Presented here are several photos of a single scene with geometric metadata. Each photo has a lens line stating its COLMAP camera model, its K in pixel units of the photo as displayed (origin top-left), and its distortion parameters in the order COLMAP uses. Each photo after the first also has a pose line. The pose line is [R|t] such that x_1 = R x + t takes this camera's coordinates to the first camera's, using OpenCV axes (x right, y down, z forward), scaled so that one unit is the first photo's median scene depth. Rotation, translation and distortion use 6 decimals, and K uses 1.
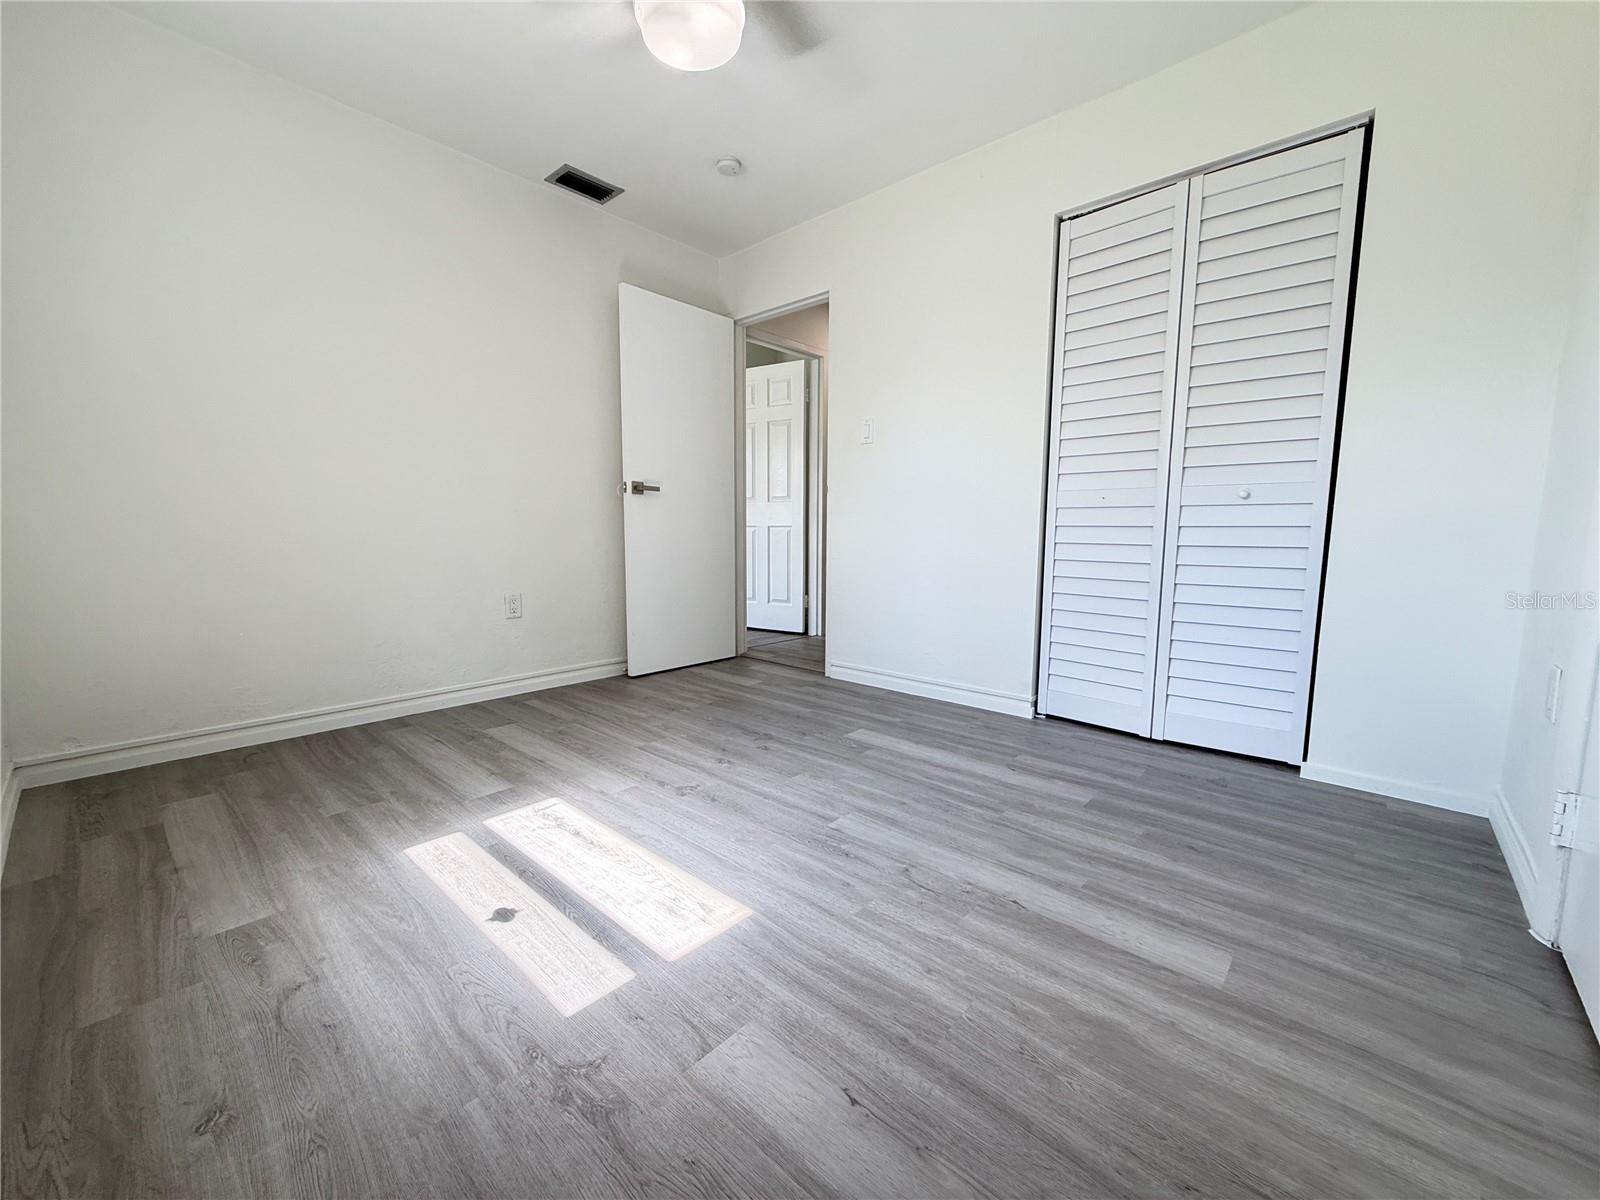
lens RADIAL K [[638.5, 0, 794.3], [0, 638.5, 598.8], [0, 0, 1]] dist [0.003810, 0.000236]
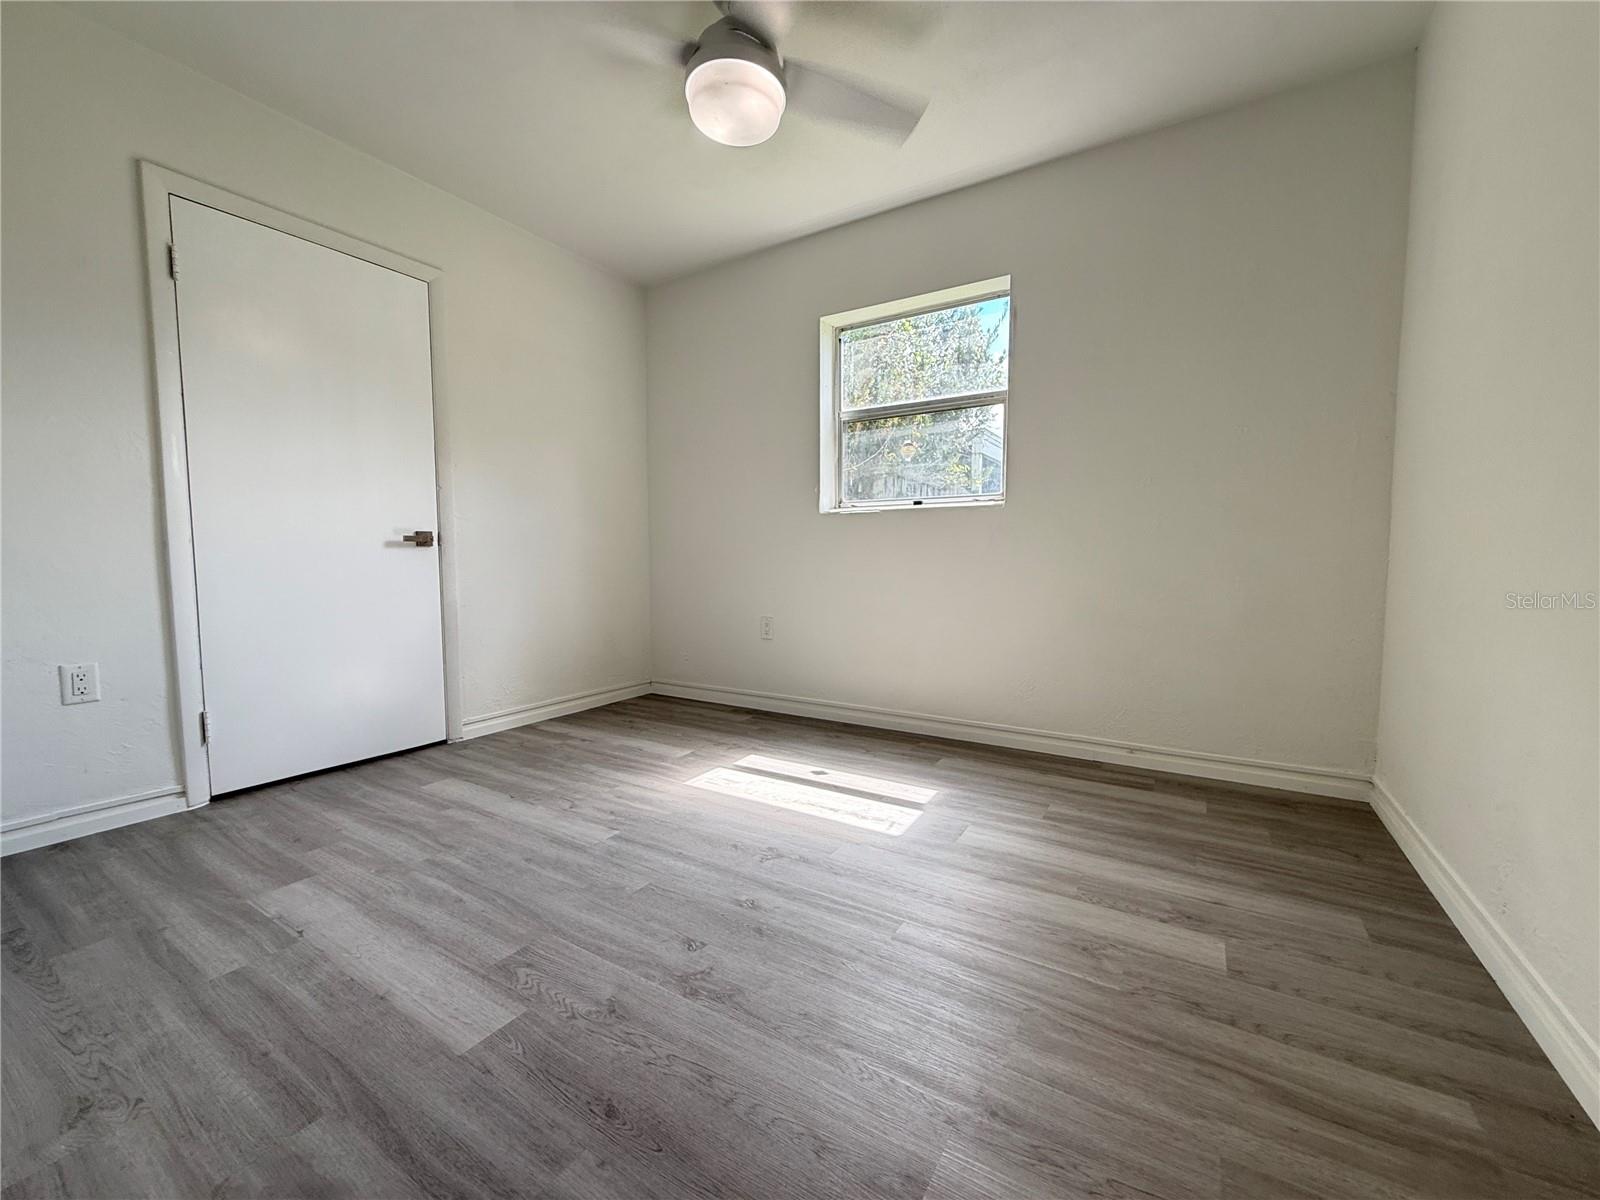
lens RADIAL K [[638.5, 0, 798.5], [0, 638.5, 602.1], [0, 0, 1]] dist [0.003810, 0.000236]
pose [[-0.982955, 0.009112, -0.183620, -0.091135], [-0.024149, 0.983718, 0.178087, -0.425510], [0.182253, 0.179486, -0.966731, 3.634490]]
